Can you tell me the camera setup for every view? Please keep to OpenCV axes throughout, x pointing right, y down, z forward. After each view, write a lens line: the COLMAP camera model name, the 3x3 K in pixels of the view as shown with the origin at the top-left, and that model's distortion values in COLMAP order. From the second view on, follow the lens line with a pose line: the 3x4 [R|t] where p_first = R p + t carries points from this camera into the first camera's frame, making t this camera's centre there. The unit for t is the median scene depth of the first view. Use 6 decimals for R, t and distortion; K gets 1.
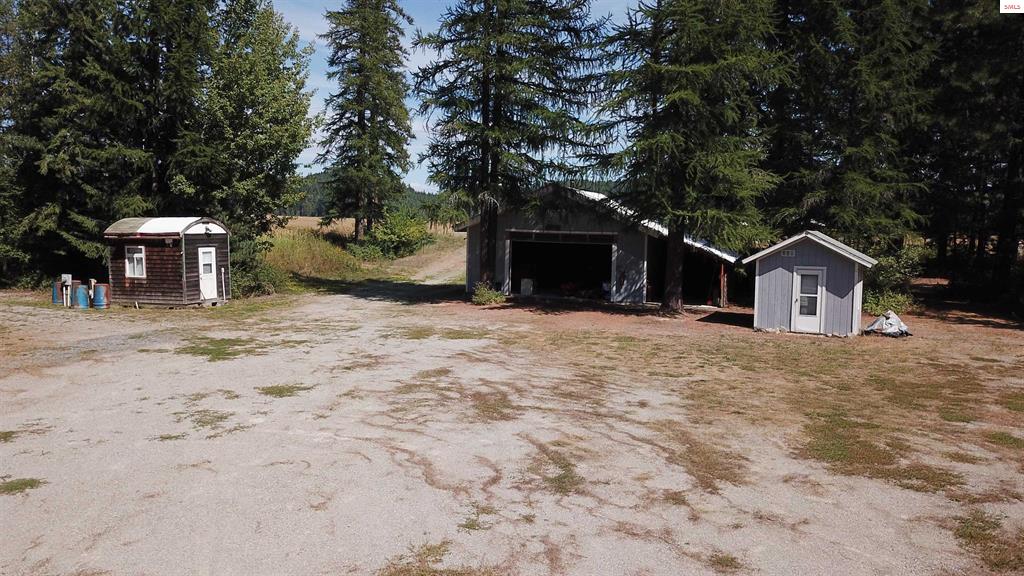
lens RADIAL K [[788.2, 0, 512.0], [0, 788.2, 288.0], [0, 0, 1]] dist [0.011305, 0.001159]
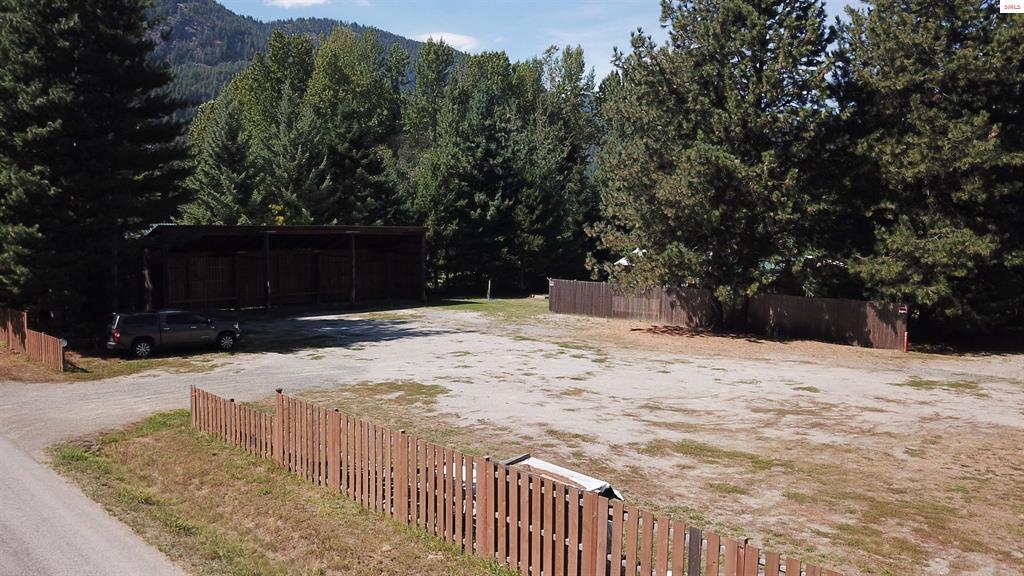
lens RADIAL K [[788.2, 0, 512.0], [0, 788.2, 288.0], [0, 0, 1]] dist [0.011305, 0.001159]
pose [[-0.291225, 0.054667, -0.955091, 0.893716], [-0.109323, 0.989924, 0.089996, -0.106514], [0.950388, 0.130622, -0.282314, 0.428744]]
